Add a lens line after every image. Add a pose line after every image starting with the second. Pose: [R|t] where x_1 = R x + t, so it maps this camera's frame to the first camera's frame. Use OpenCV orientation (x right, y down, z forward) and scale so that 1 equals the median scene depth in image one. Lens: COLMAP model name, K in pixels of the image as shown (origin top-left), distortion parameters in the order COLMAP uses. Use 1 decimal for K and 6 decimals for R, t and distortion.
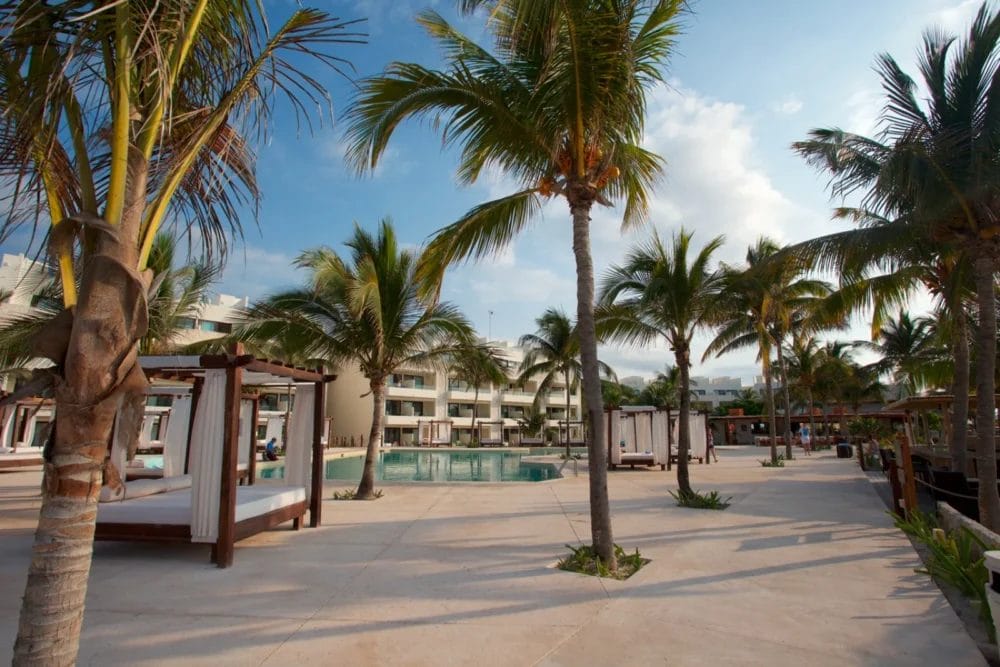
lens RADIAL K [[536.7, 0, 500.0], [0, 536.7, 333.5], [0, 0, 1]] dist [0.000745, 0.054796]
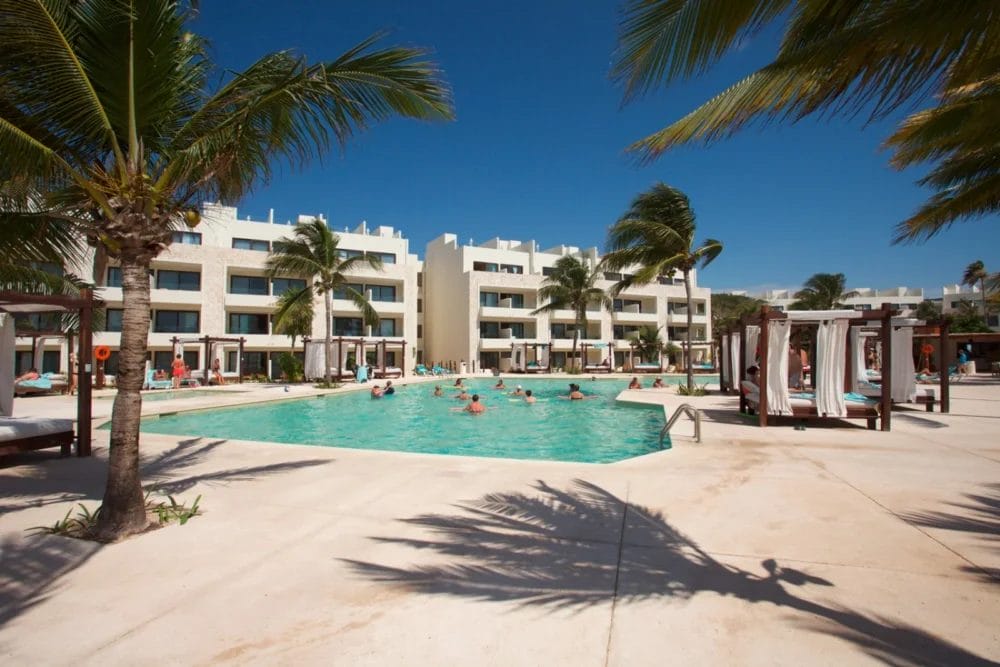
lens RADIAL K [[536.7, 0, 500.0], [0, 536.7, 333.5], [0, 0, 1]] dist [0.000745, 0.054796]
pose [[0.974739, -0.017083, -0.222693, 0.021573], [0.048490, 0.989475, 0.136339, 0.023726], [0.218020, -0.143694, 0.965308, 0.141414]]
